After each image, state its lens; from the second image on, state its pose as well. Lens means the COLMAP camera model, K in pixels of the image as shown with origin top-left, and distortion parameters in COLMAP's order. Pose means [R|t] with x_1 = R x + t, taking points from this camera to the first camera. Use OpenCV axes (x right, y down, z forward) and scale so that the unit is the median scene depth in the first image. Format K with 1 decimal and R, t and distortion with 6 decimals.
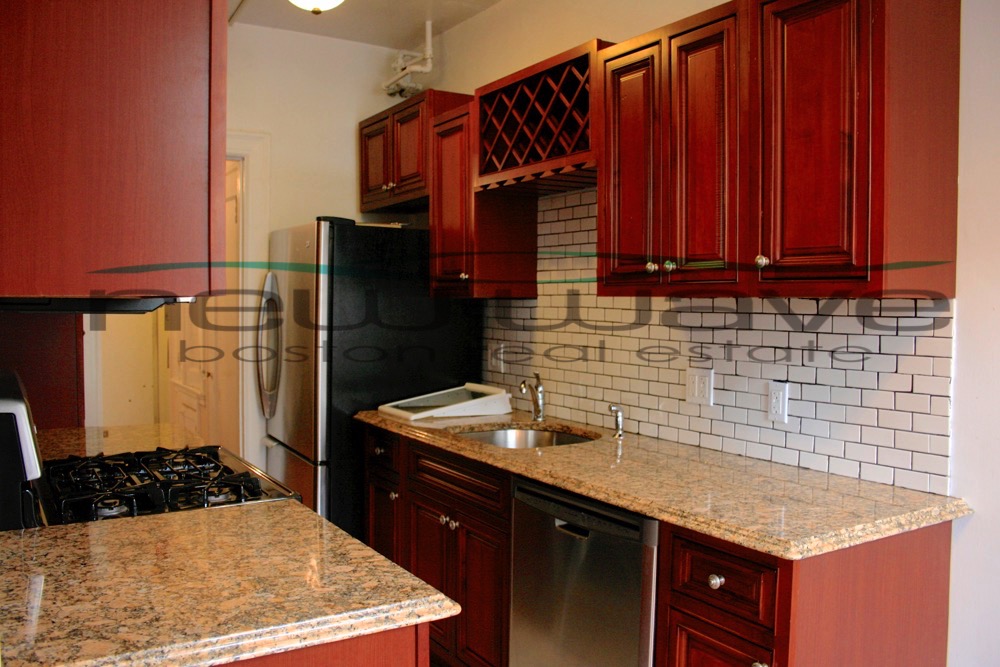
lens RADIAL K [[839.3, 0, 500.0], [0, 839.3, 333.5], [0, 0, 1]] dist [0.001780, 0.001930]
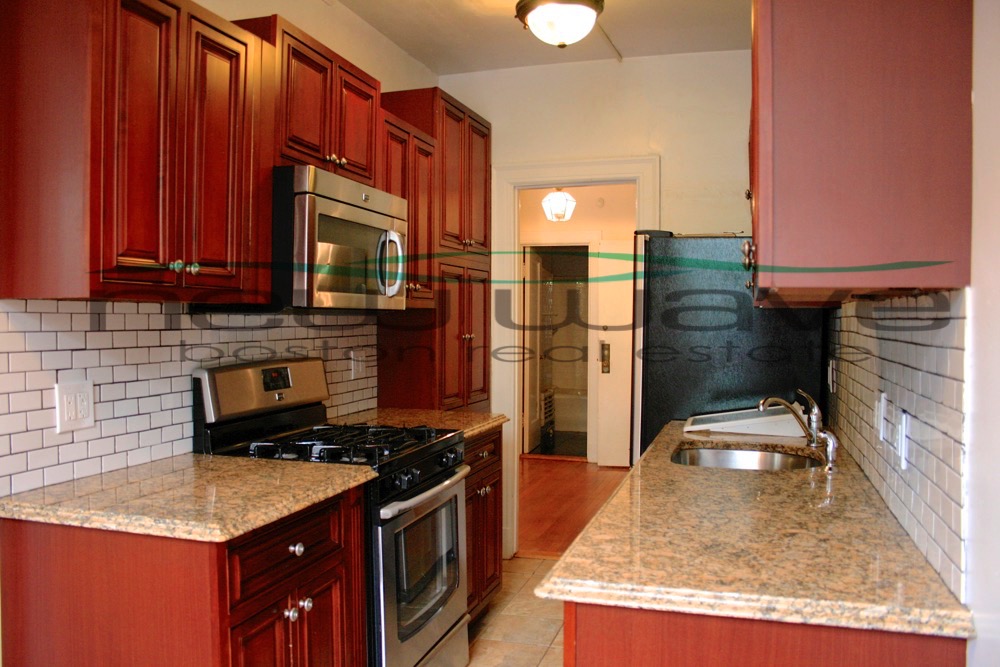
lens RADIAL K [[822.3, 0, 500.0], [0, 822.3, 333.5], [0, 0, 1]] dist [0.000384, -0.001569]
pose [[0.668753, 0.000207, -0.743485, 0.523062], [-0.011121, 0.999891, -0.009725, 0.001697], [0.743402, 0.014772, 0.668682, 0.227656]]
